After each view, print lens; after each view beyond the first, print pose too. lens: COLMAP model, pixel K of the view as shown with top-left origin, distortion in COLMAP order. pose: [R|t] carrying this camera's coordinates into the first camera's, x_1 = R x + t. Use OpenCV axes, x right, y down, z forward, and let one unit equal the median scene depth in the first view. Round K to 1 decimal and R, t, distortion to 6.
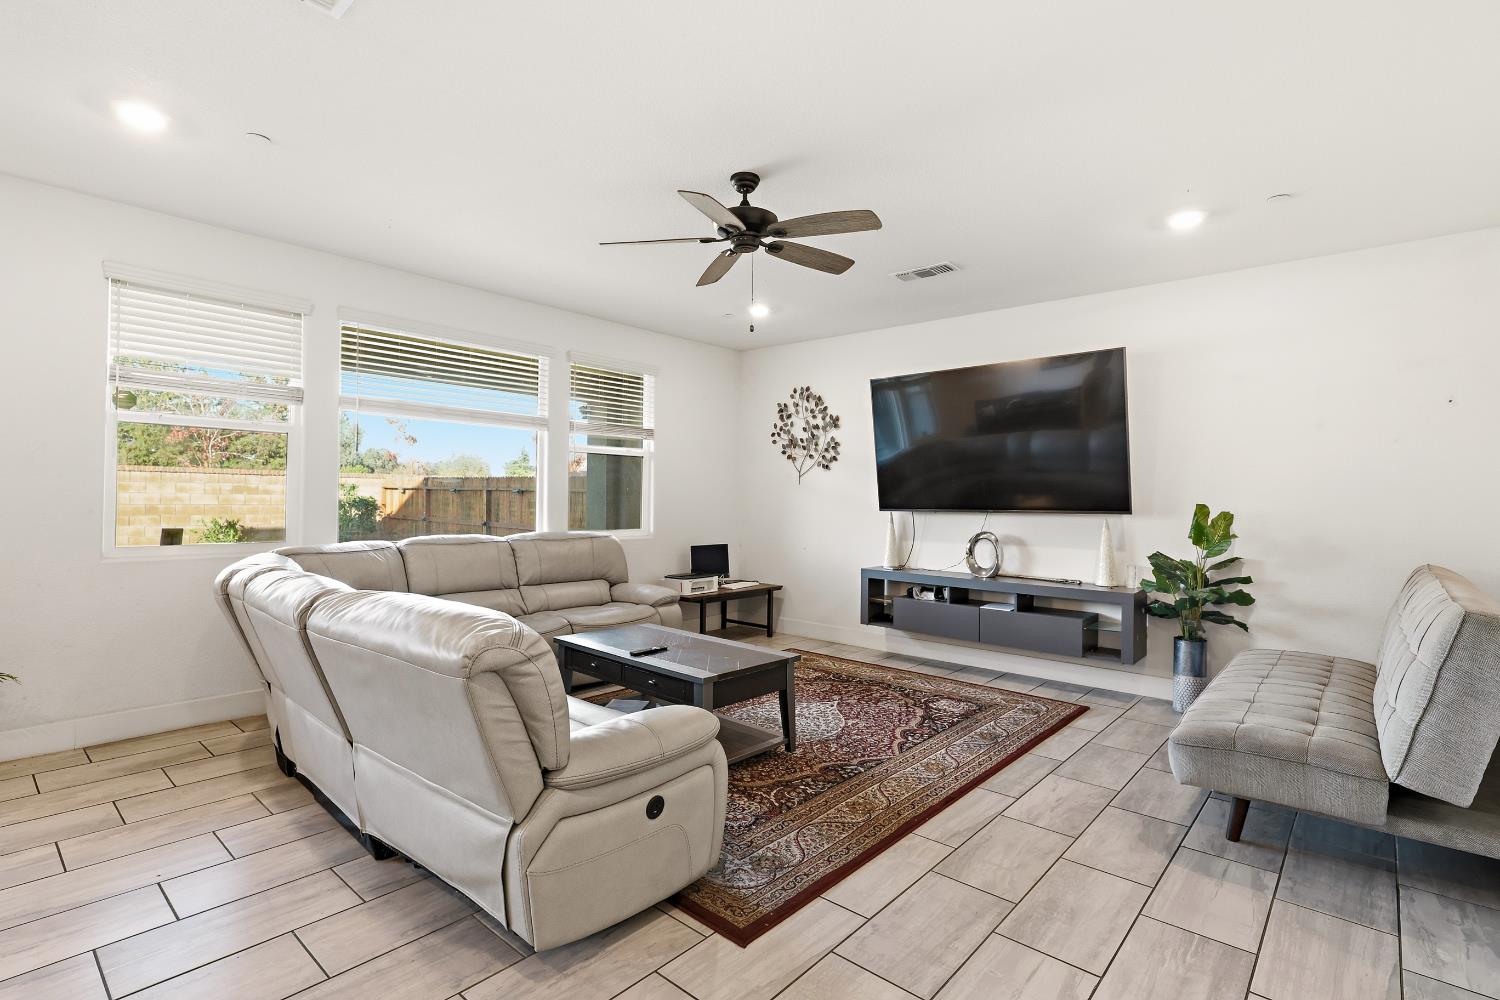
lens RADIAL K [[734.1, 0, 784.3], [0, 734.1, 493.2], [0, 0, 1]] dist [-0.002801, 0.001781]
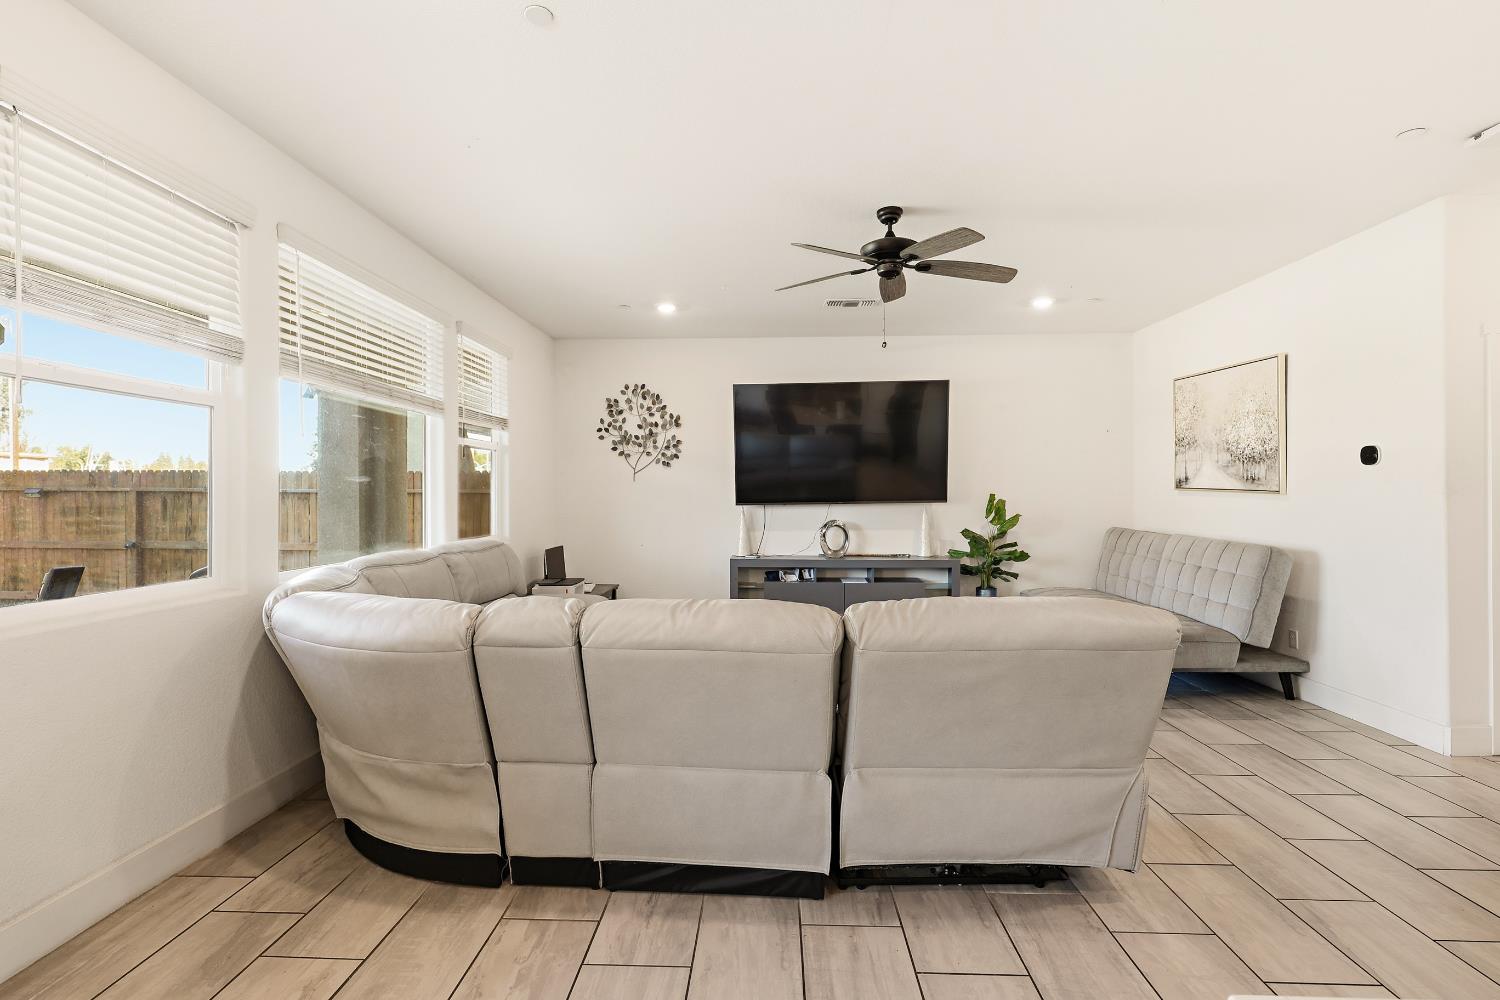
lens RADIAL K [[699.2, 0, 785.7], [0, 699.2, 492.1], [0, 0, 1]] dist [-0.001895, 0.000068]
pose [[0.773503, -0.015371, 0.633607, -0.434669], [0.010740, 0.999880, 0.011146, -0.005796], [-0.633702, -0.001816, 0.773575, 0.137861]]
